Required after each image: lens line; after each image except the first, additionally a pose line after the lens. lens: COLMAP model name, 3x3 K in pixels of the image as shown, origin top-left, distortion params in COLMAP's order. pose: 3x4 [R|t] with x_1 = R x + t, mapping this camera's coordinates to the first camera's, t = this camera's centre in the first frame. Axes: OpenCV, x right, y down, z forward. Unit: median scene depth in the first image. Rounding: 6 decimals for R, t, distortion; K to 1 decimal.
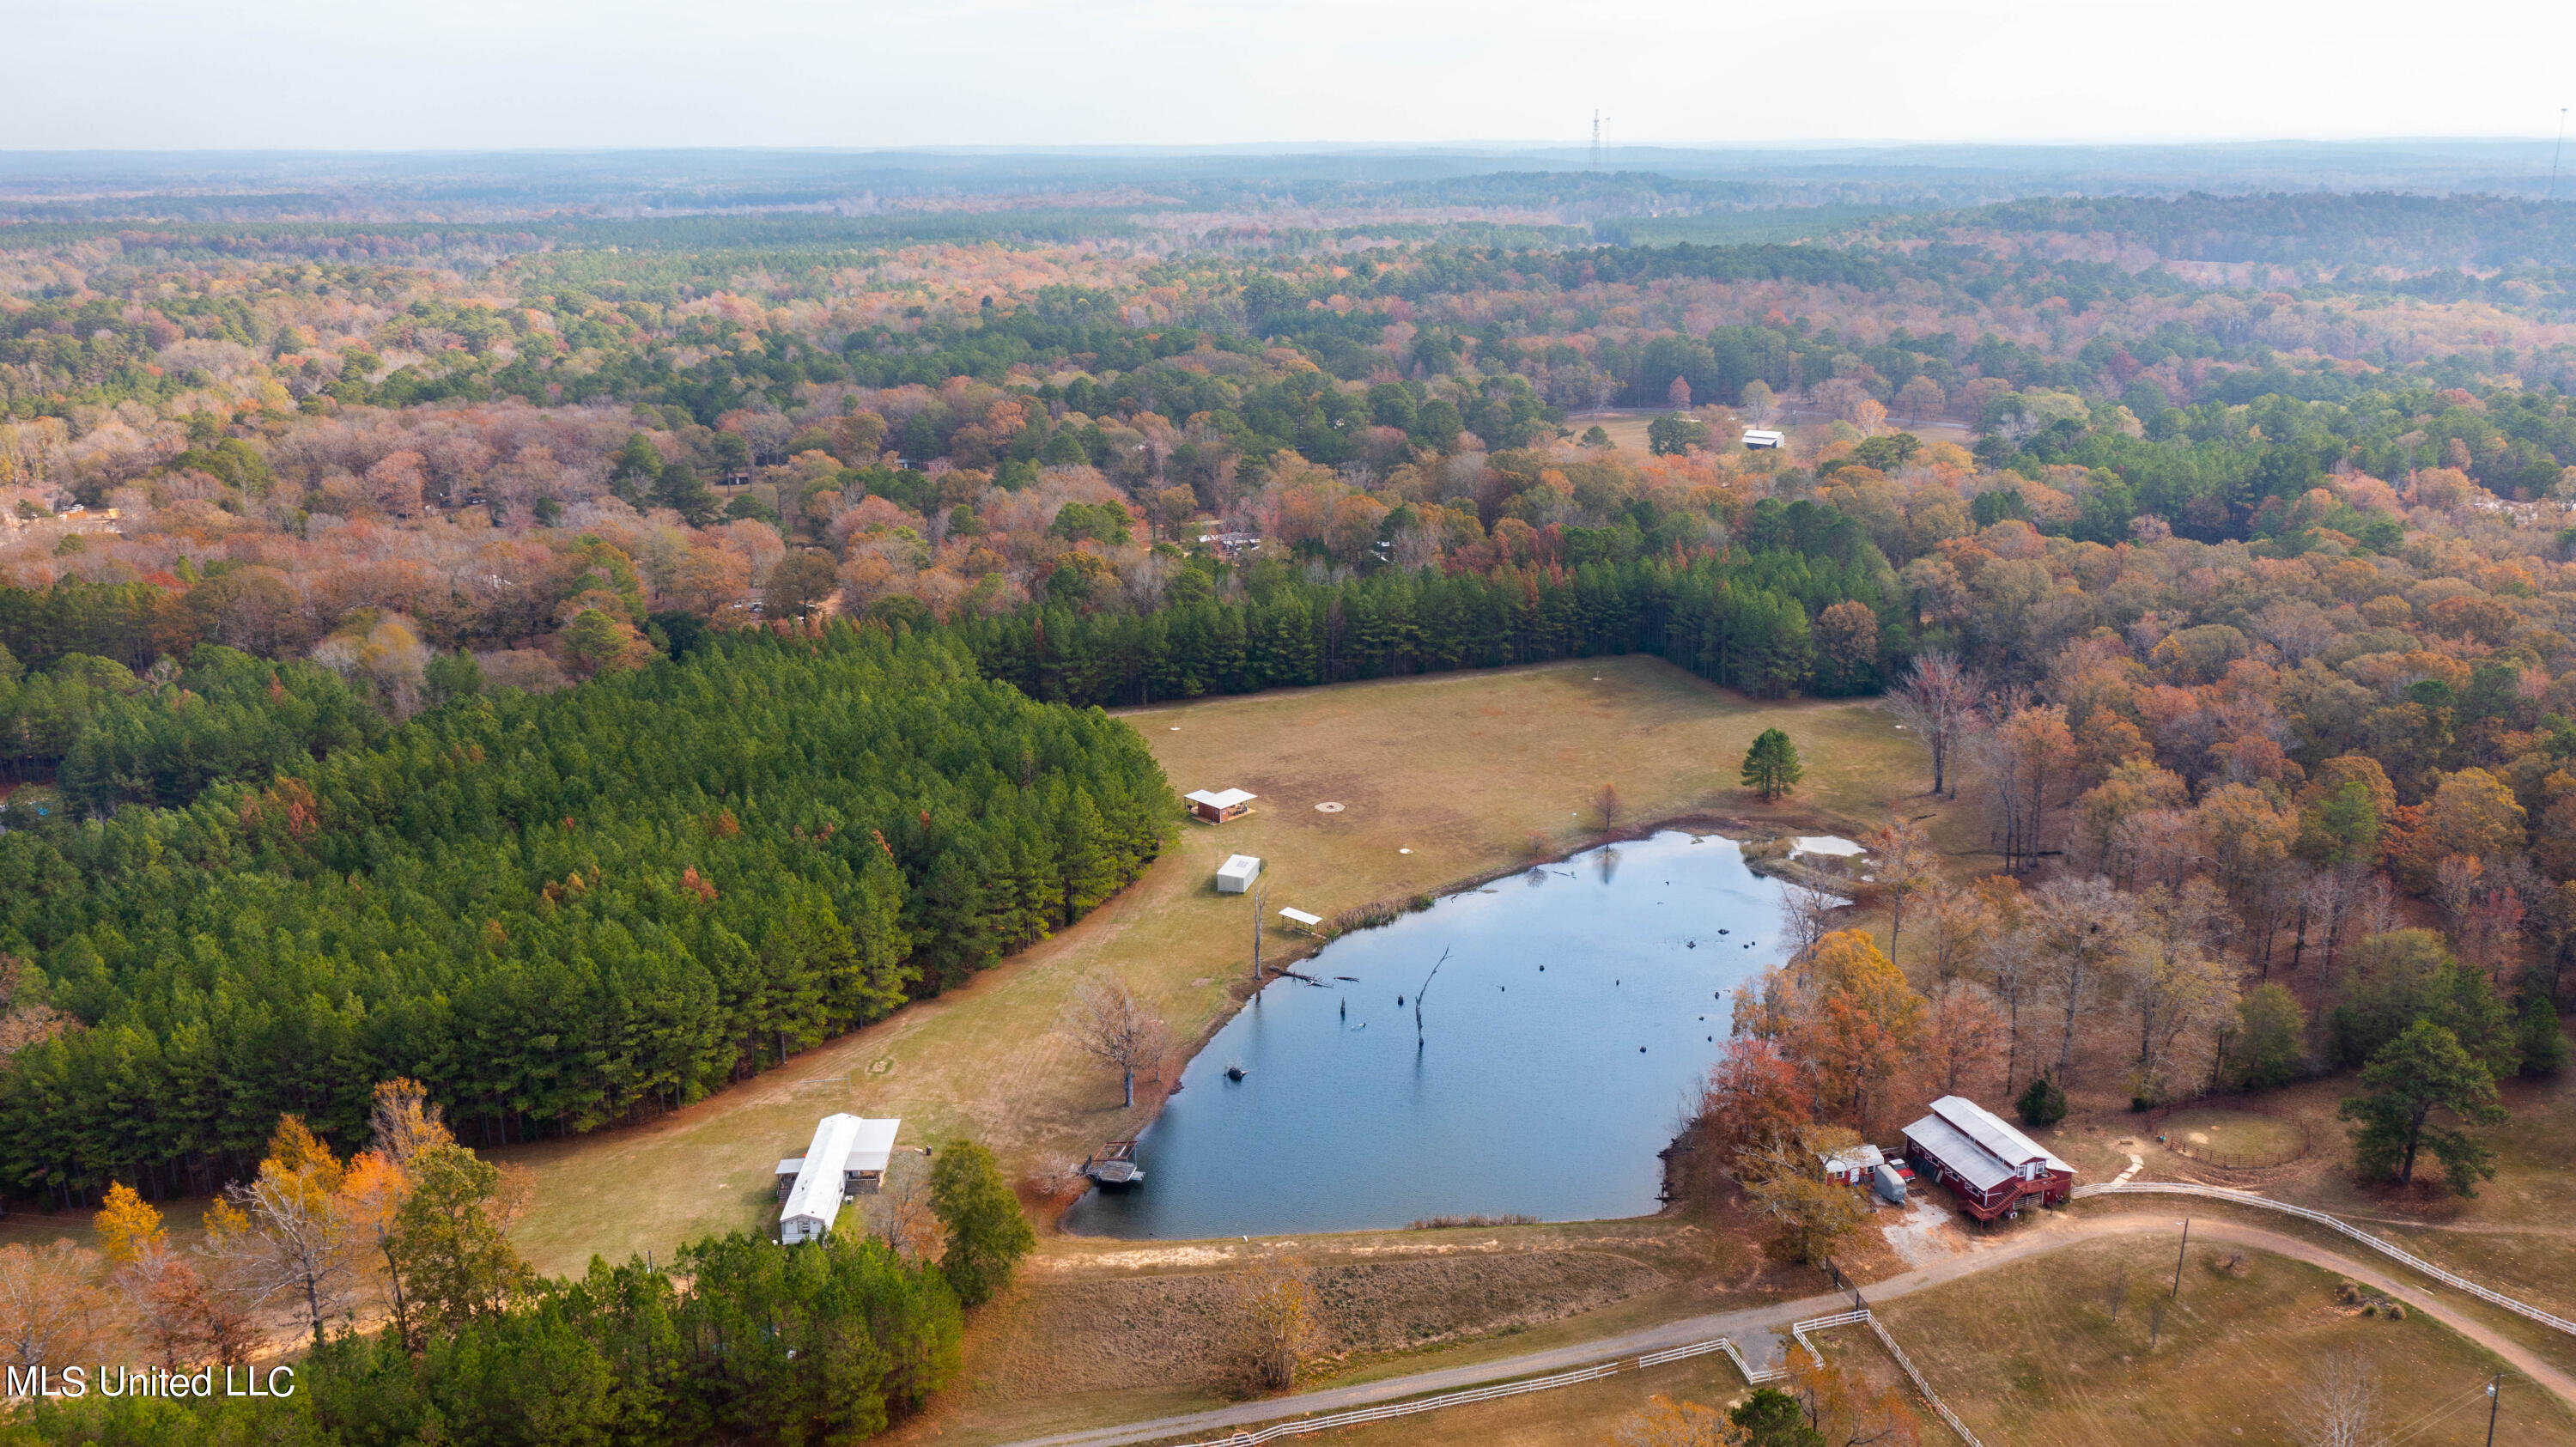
lens RADIAL K [[2129.2, 0, 1288.8], [0, 2129.2, 783.7], [0, 0, 1]] dist [0.008853, 0.013655]
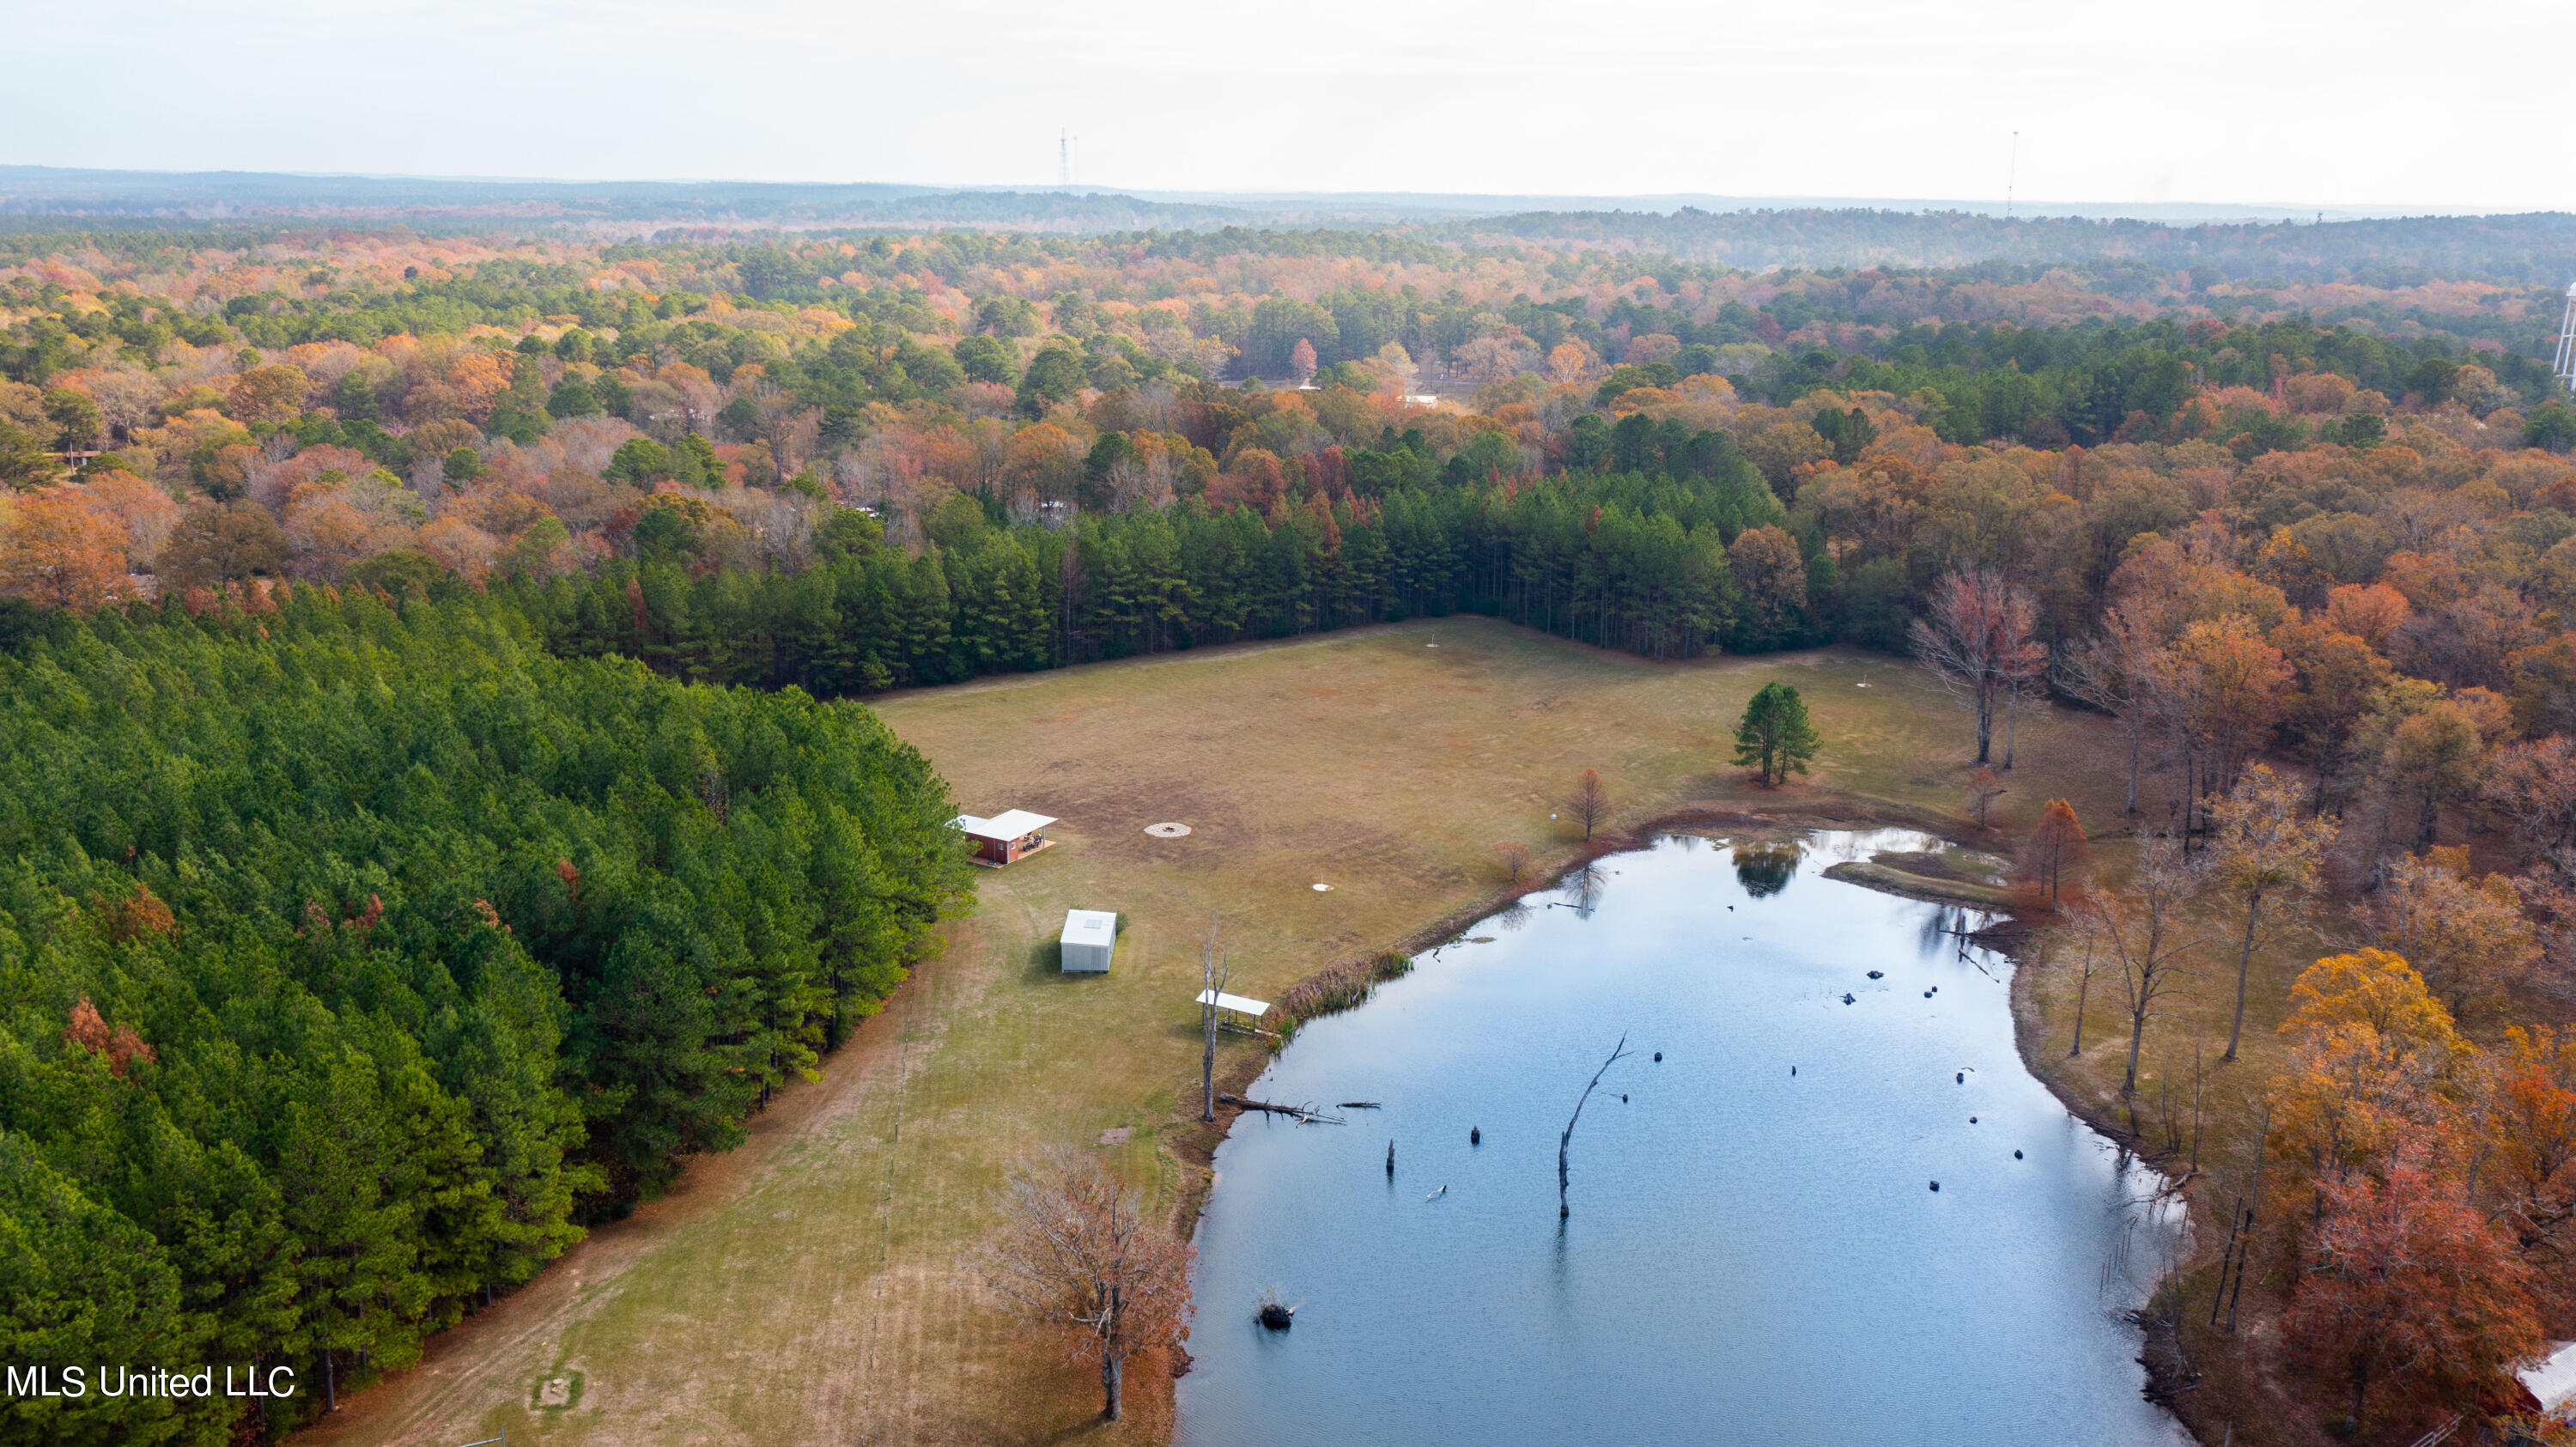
lens RADIAL K [[2129.2, 0, 1288.8], [0, 2129.2, 783.7], [0, 0, 1]] dist [0.008853, 0.013655]
pose [[0.963512, -0.052171, 0.262532, -0.114058], [0.060584, 0.997873, -0.024046, 0.014769], [-0.260719, 0.039073, 0.964624, 0.371258]]
